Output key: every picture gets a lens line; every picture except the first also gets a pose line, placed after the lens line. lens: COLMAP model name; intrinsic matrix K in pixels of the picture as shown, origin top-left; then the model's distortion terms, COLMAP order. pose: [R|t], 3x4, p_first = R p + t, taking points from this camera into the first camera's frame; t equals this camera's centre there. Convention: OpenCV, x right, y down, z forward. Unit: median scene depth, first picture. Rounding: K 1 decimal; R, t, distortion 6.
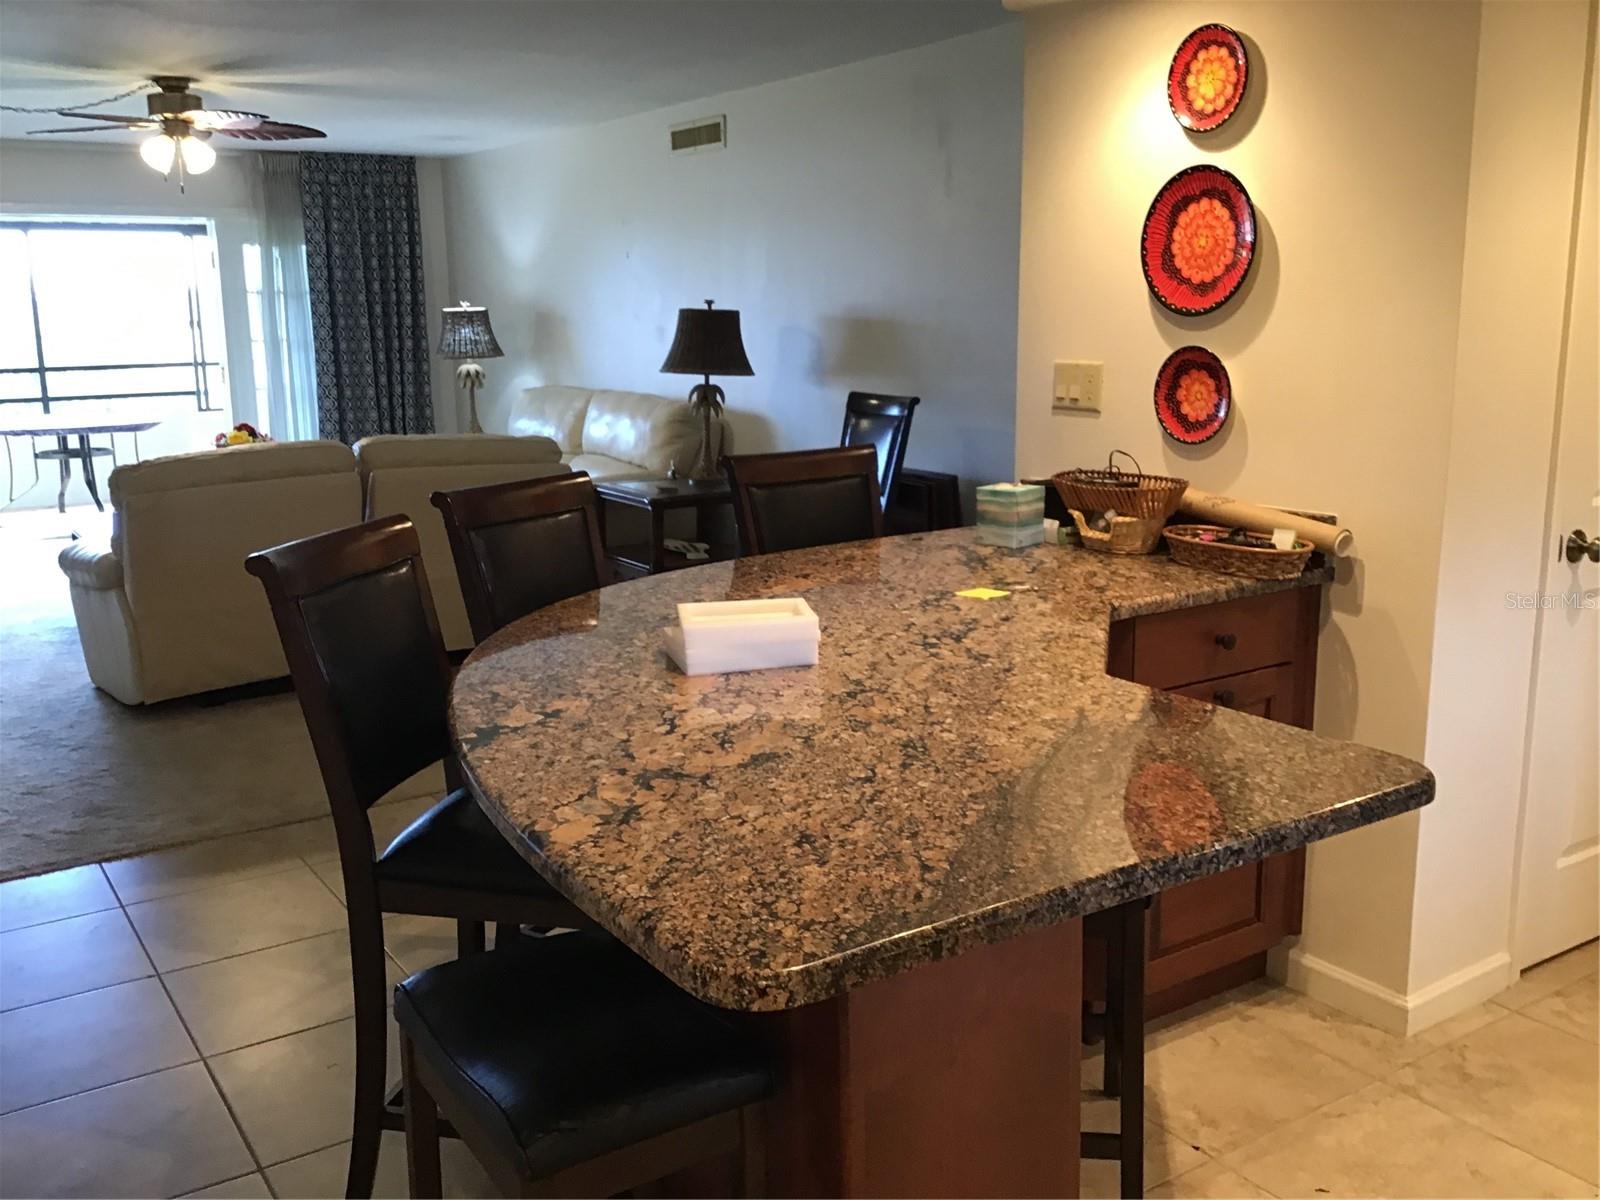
lens RADIAL K [[1434.6, 0, 800.0], [0, 1434.6, 600.0], [0, 0, 1]] dist [0.114174, -0.197336]
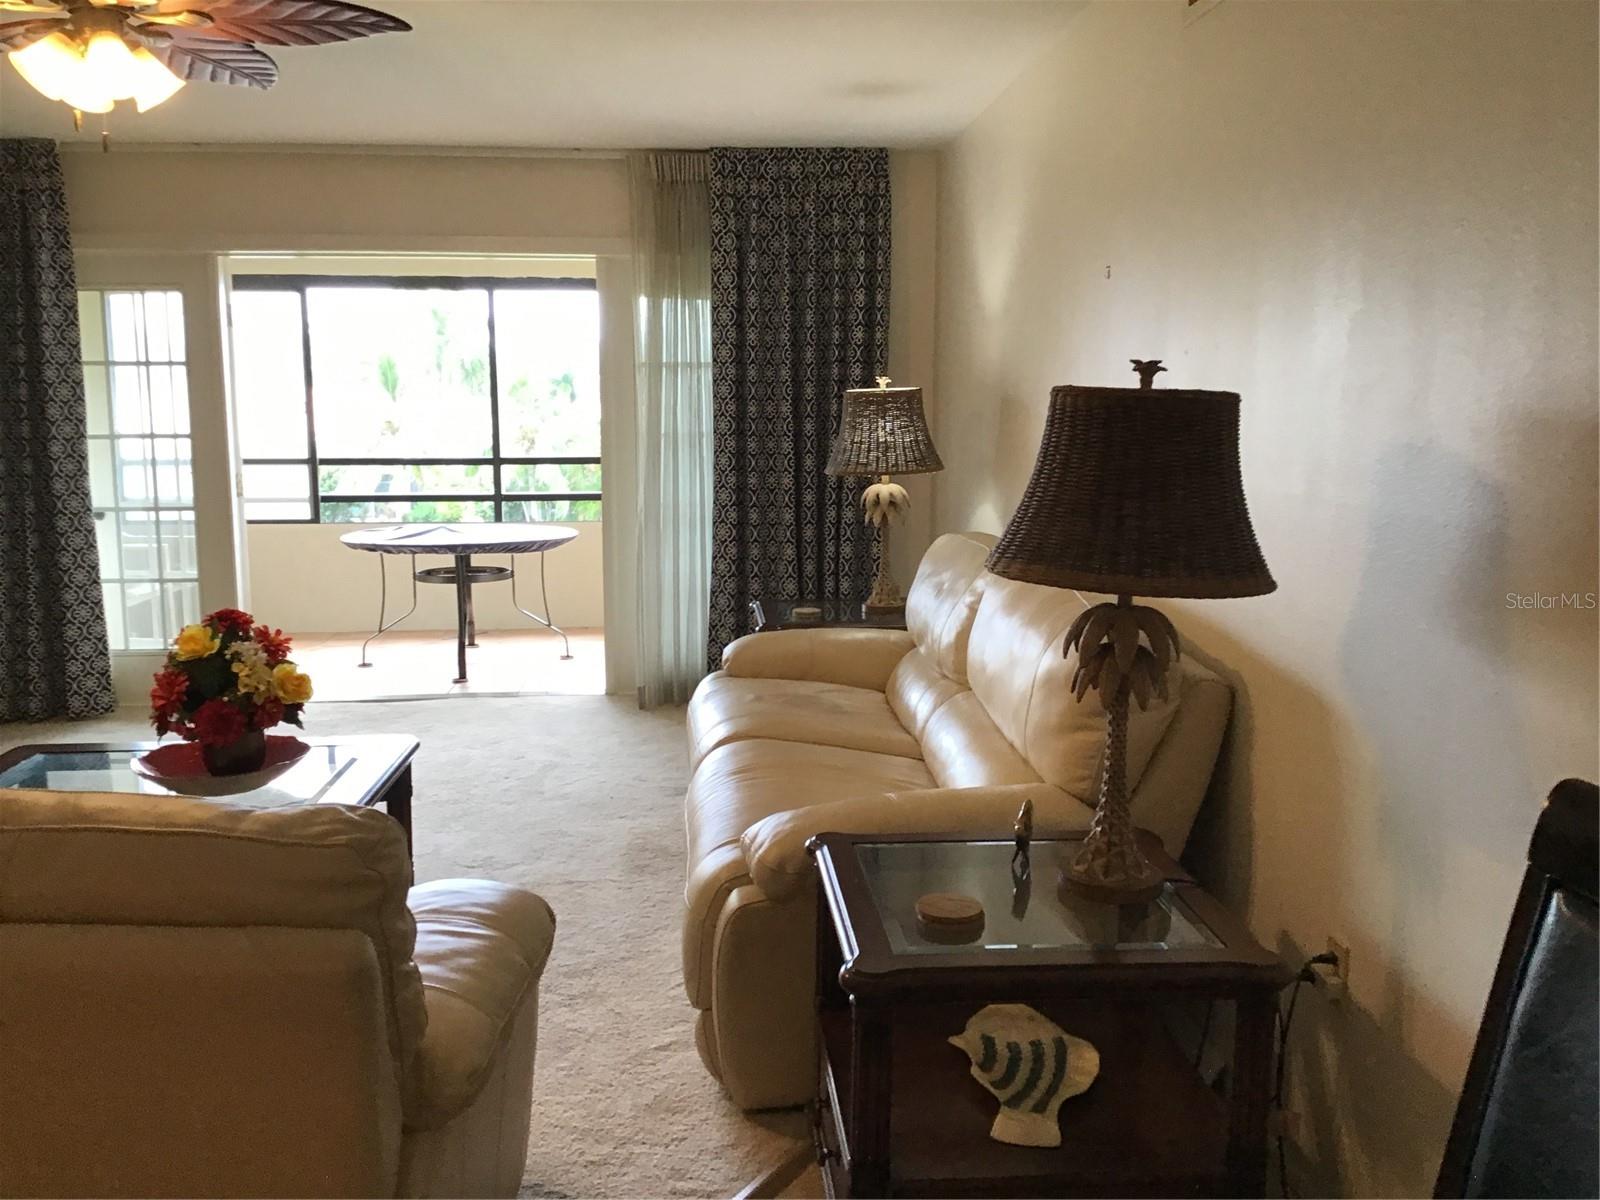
lens RADIAL K [[1434.6, 0, 800.0], [0, 1434.6, 600.0], [0, 0, 1]] dist [0.114174, -0.197336]
pose [[0.865293, 0.083416, -0.494277, 0.027932], [-0.110527, 0.993538, -0.025819, -0.094223], [0.488930, 0.076972, 0.868921, 0.468308]]
